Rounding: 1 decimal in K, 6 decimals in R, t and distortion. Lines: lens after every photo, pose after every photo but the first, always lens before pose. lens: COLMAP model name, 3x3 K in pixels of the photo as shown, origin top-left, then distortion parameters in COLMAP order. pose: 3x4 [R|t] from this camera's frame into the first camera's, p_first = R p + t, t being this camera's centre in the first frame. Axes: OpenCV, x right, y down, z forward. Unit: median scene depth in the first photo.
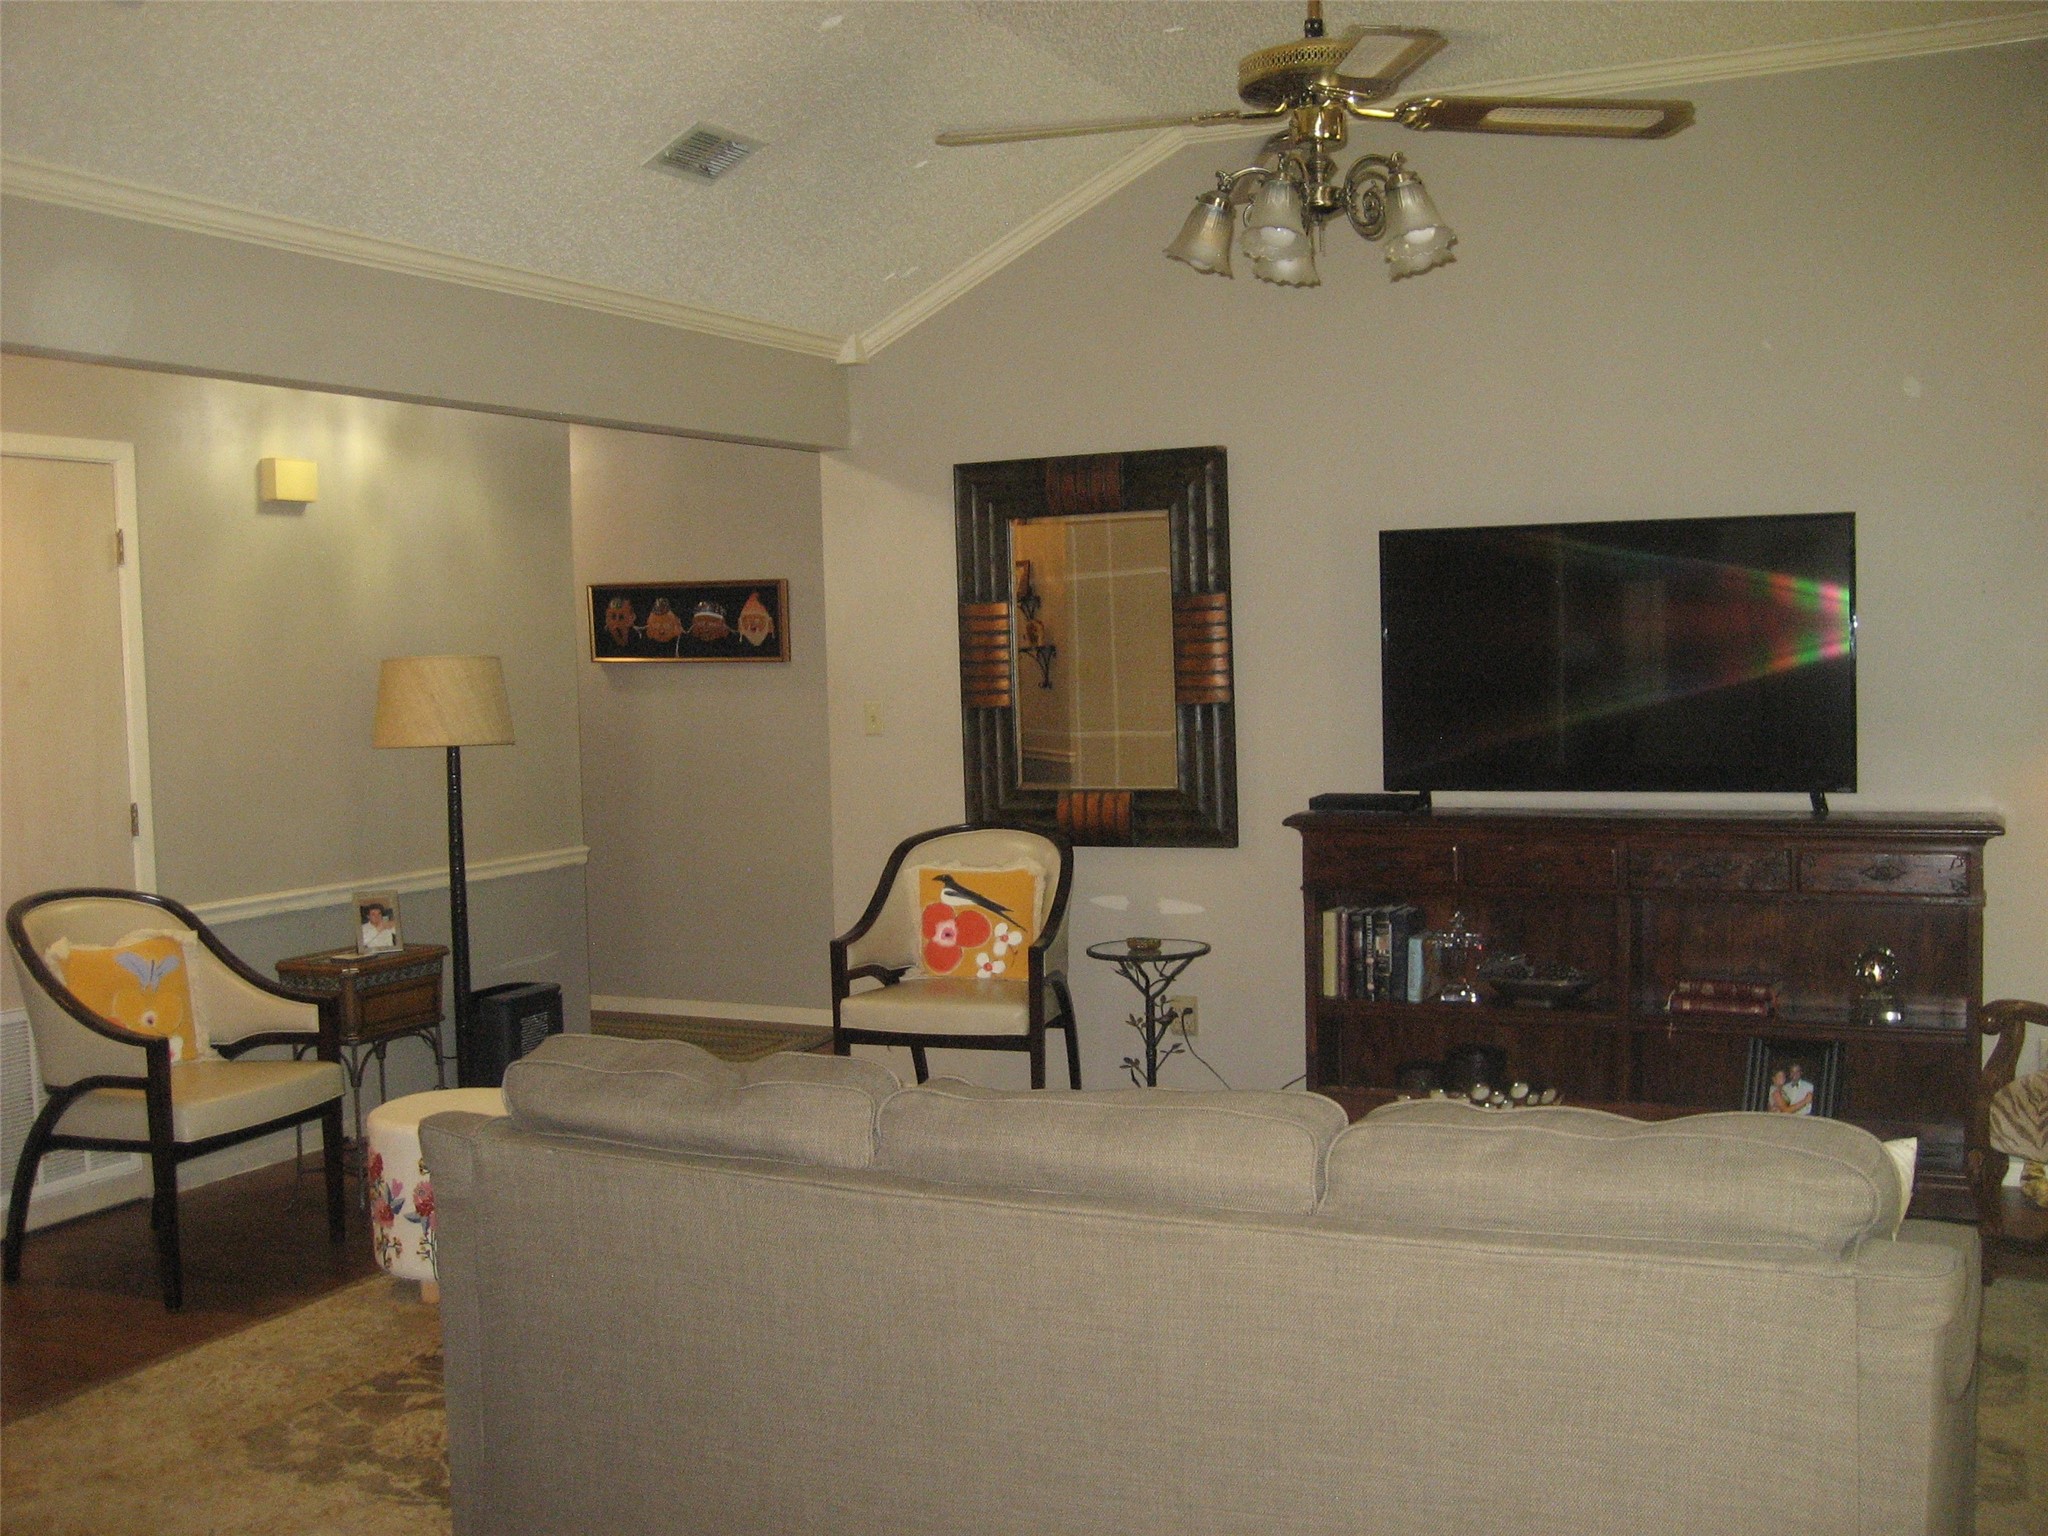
lens RADIAL K [[2133.7, 0, 1016.6], [0, 2133.7, 783.4], [0, 0, 1]] dist [-0.144900, 0.199302]
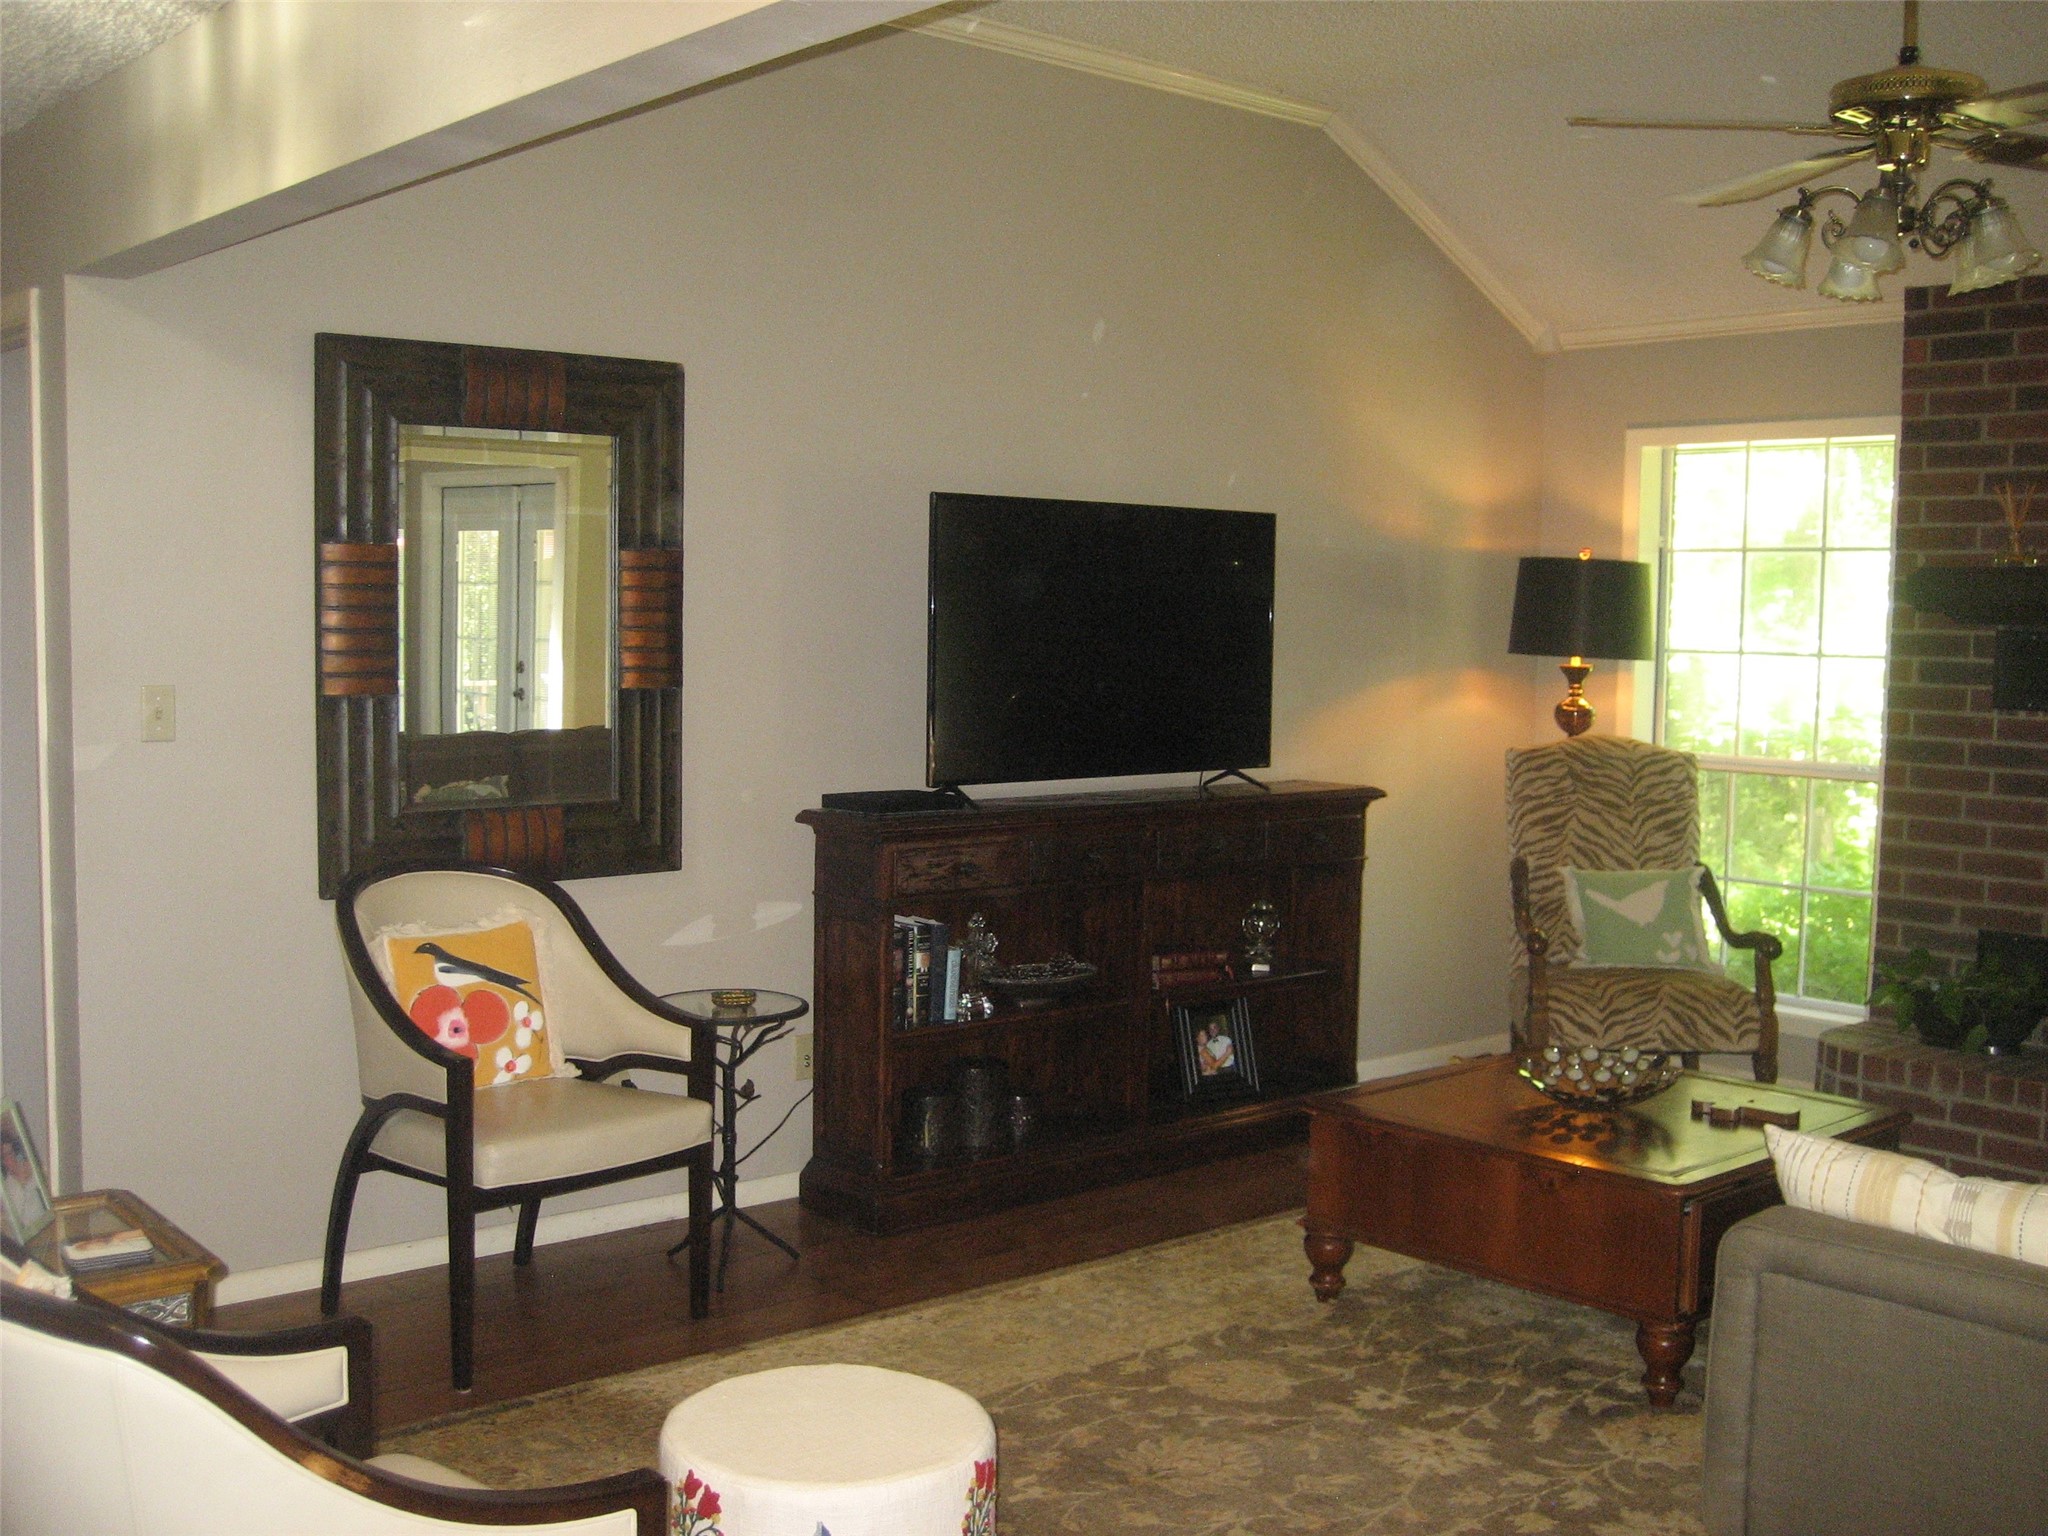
lens RADIAL K [[2133.7, 0, 1016.6], [0, 2133.7, 783.4], [0, 0, 1]] dist [-0.144900, 0.199302]
pose [[0.402331, -0.043078, 0.914480, -0.616339], [0.034493, 0.998896, 0.031879, -0.024786], [-0.914844, 0.018717, 0.403373, 0.603965]]
